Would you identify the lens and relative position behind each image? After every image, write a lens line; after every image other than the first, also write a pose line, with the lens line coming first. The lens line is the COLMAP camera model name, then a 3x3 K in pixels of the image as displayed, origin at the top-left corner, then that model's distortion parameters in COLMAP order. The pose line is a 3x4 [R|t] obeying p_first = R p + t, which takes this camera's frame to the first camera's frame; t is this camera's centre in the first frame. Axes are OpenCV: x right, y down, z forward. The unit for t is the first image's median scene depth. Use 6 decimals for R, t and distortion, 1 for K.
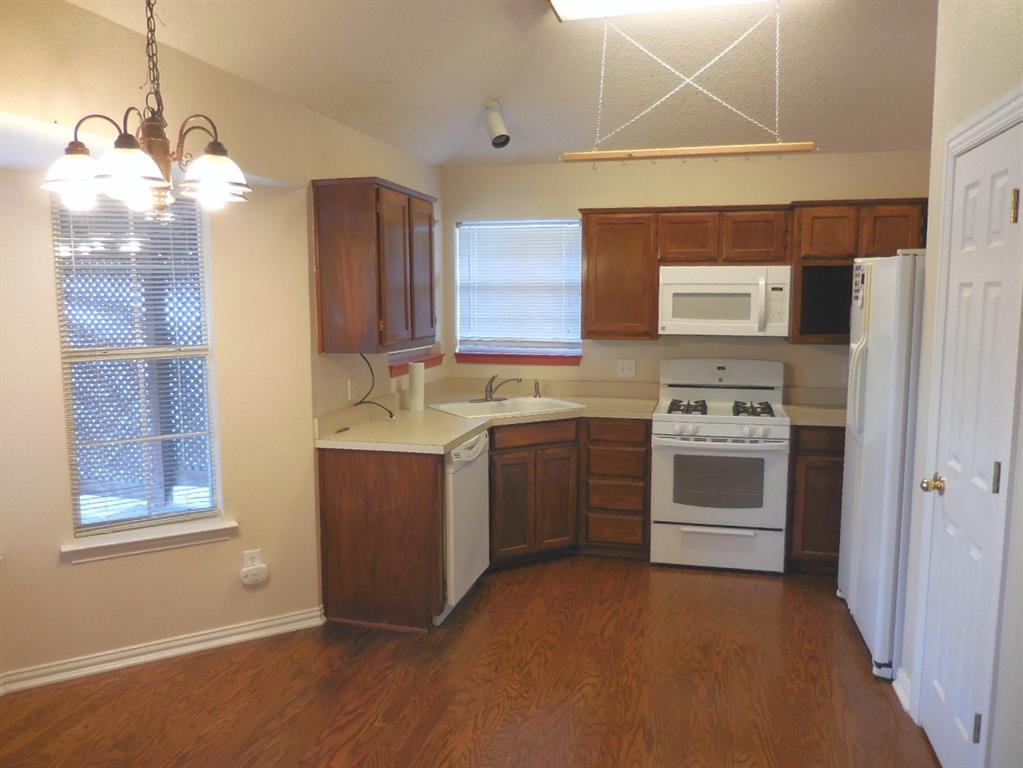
lens RADIAL K [[768.5, 0, 511.5], [0, 768.5, 384.0], [0, 0, 1]] dist [-0.037775, 0.032701]
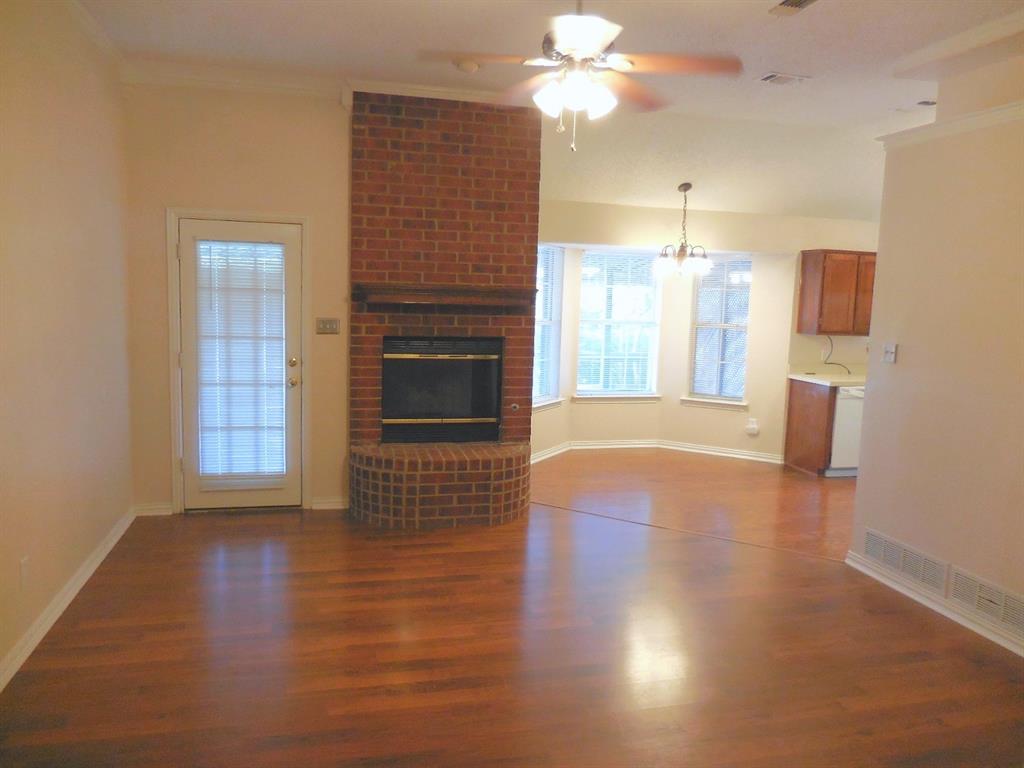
lens RADIAL K [[769.3, 0, 512.0], [0, 769.3, 384.0], [0, 0, 1]] dist [-0.037775, 0.032701]
pose [[0.472242, 0.122738, -0.872882, 0.985381], [-0.135149, 0.988632, 0.065896, 0.052660], [0.871046, 0.086850, 0.483461, -0.540713]]
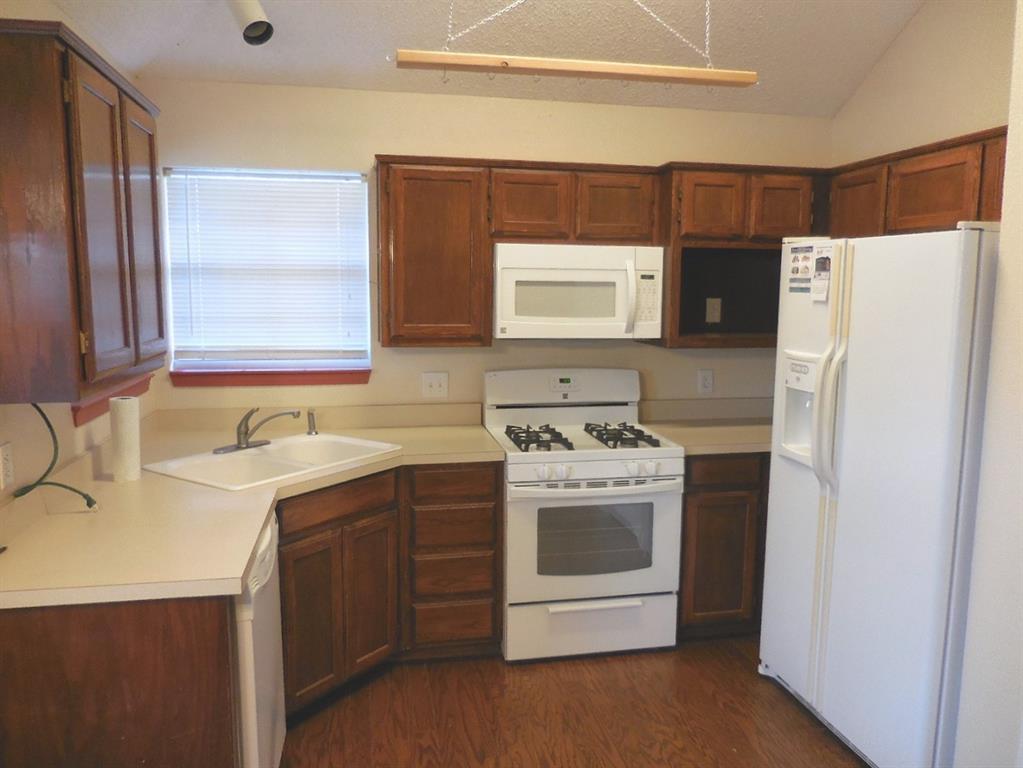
lens RADIAL K [[768.5, 0, 511.5], [0, 768.5, 384.0], [0, 0, 1]] dist [-0.037775, 0.032701]
pose [[0.903235, -0.046394, 0.426631, -0.106120], [0.040133, 0.998914, 0.023659, -0.040642], [-0.427265, -0.004248, 0.904116, 0.361604]]
